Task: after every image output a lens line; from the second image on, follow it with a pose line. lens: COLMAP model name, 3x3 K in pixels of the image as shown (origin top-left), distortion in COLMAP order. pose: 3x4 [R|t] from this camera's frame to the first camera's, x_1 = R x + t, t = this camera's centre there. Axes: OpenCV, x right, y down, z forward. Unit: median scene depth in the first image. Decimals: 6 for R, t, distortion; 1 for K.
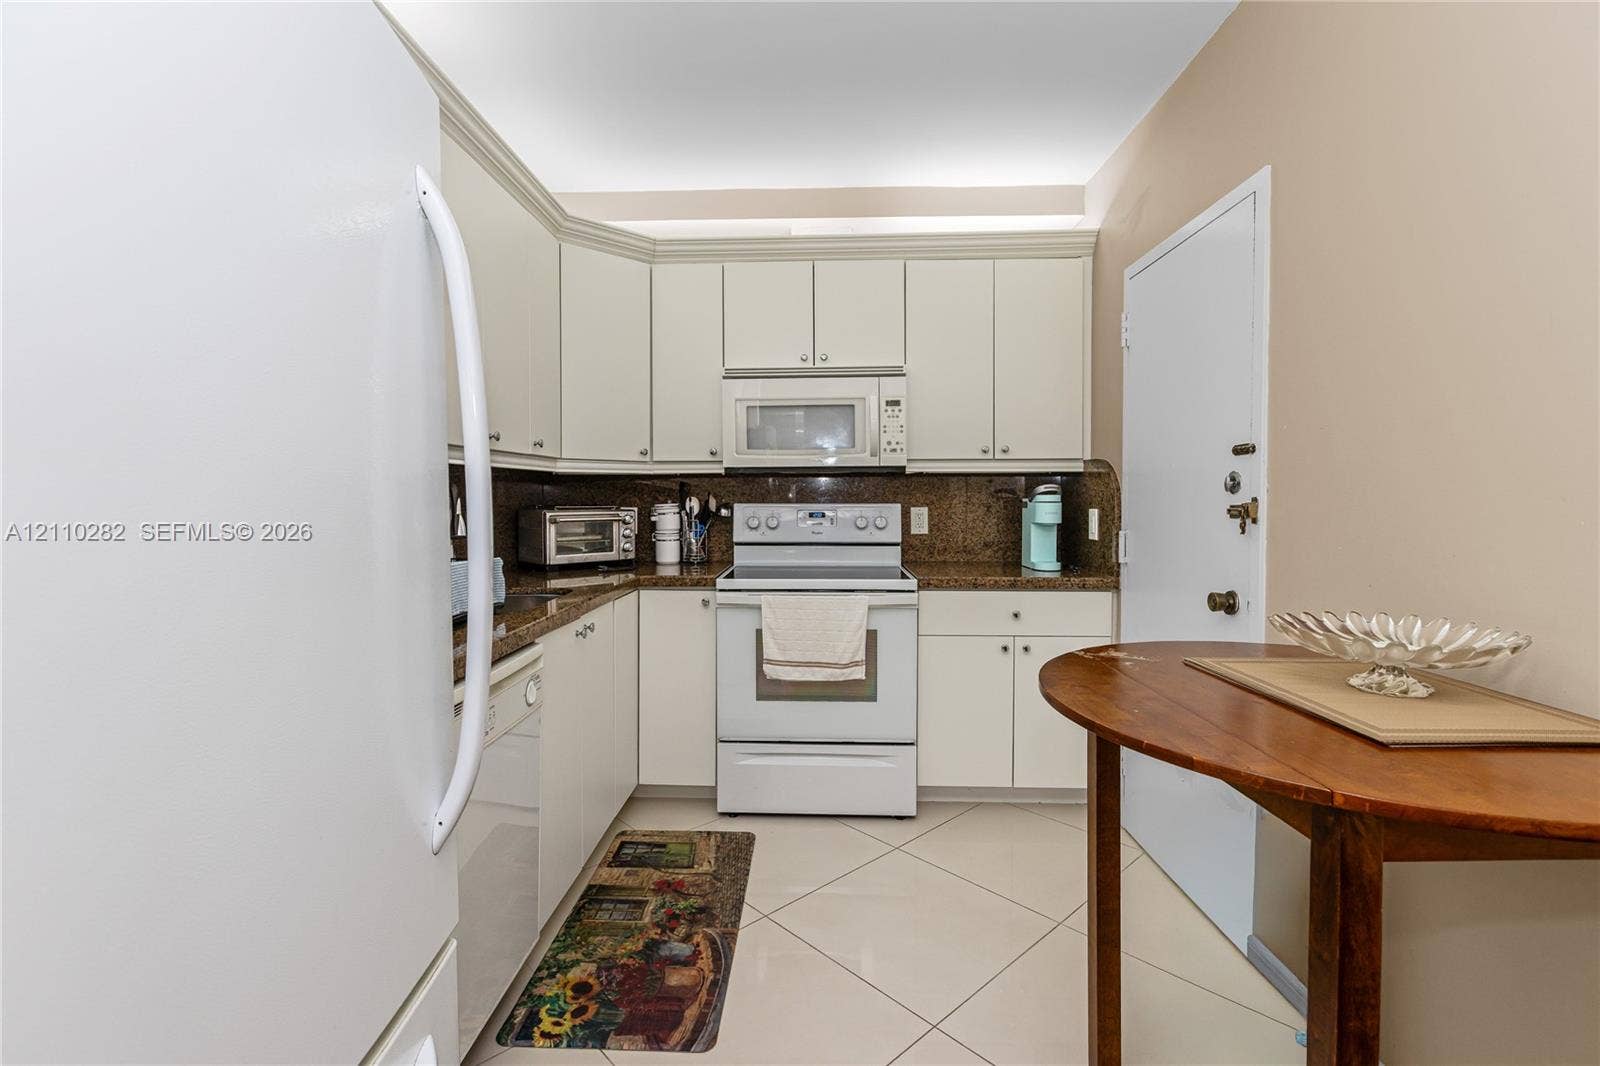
lens RADIAL K [[729.2, 0, 795.7], [0, 729.2, 556.1], [0, 0, 1]] dist [-0.042526, 0.025917]
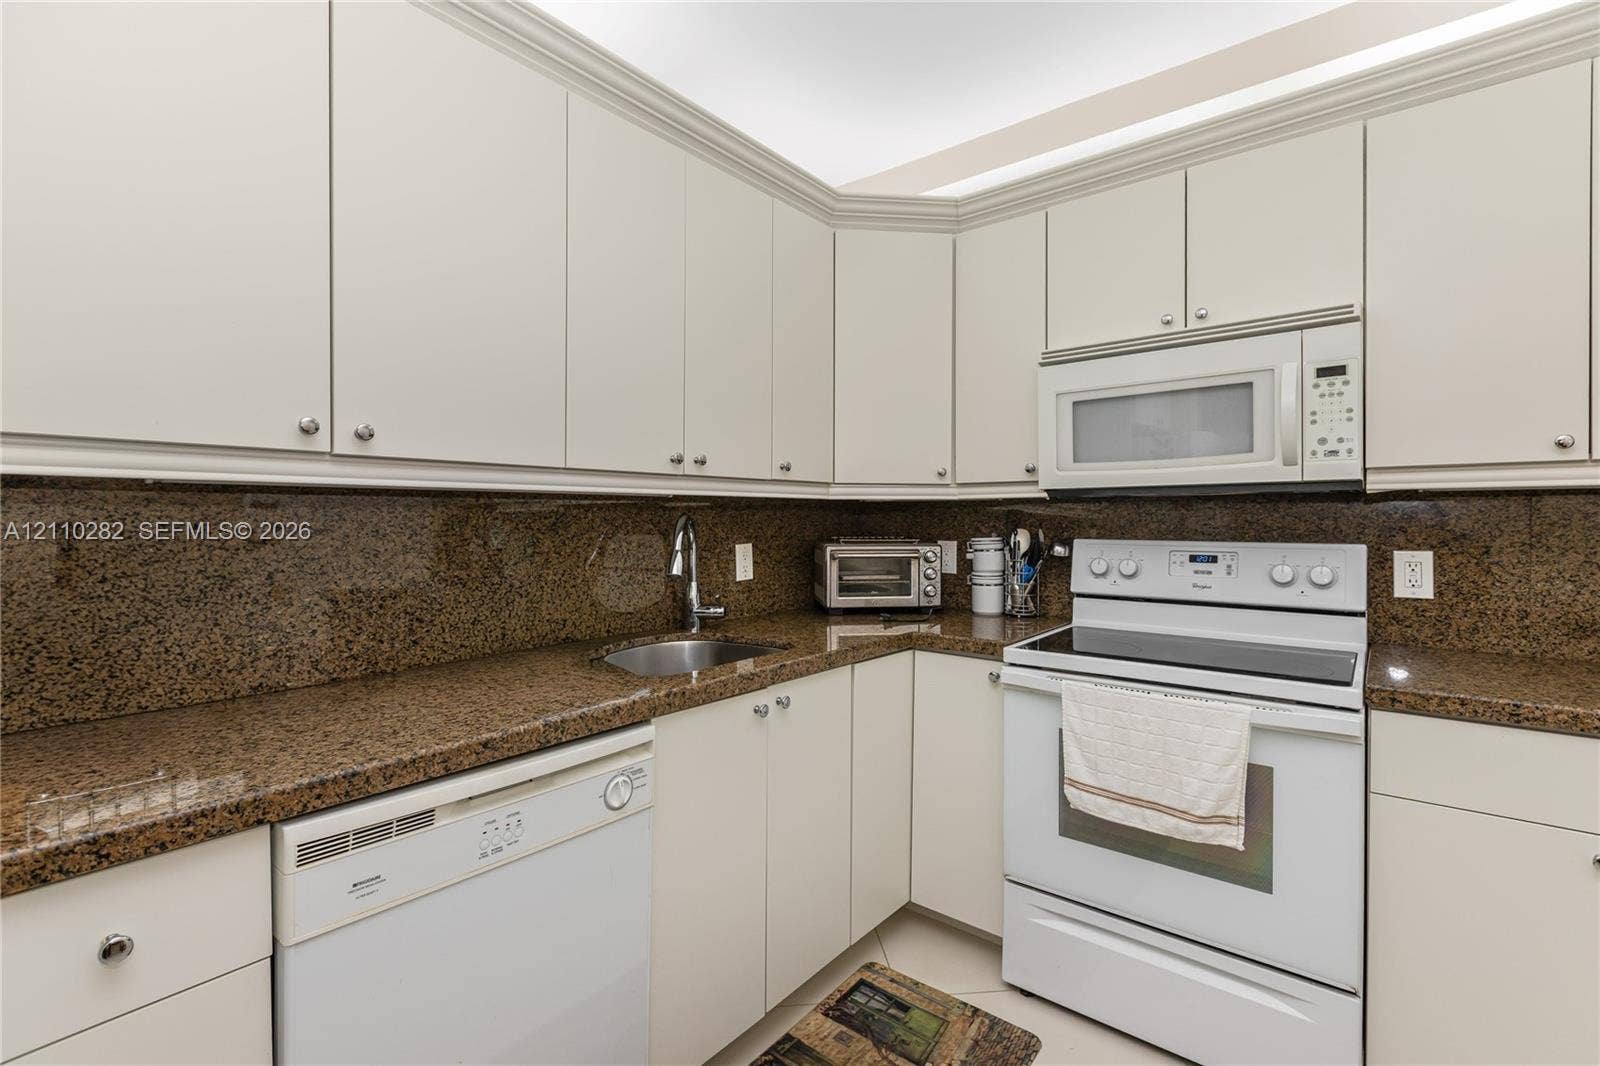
lens RADIAL K [[719.9, 0, 790.8], [0, 719.9, 539.9], [0, 0, 1]] dist [-0.005187, -0.000304]
pose [[0.794343, 0.018466, -0.607189, 0.138371], [-0.051658, 0.997971, -0.037230, -0.033294], [0.605270, 0.060940, 0.793684, 0.292277]]
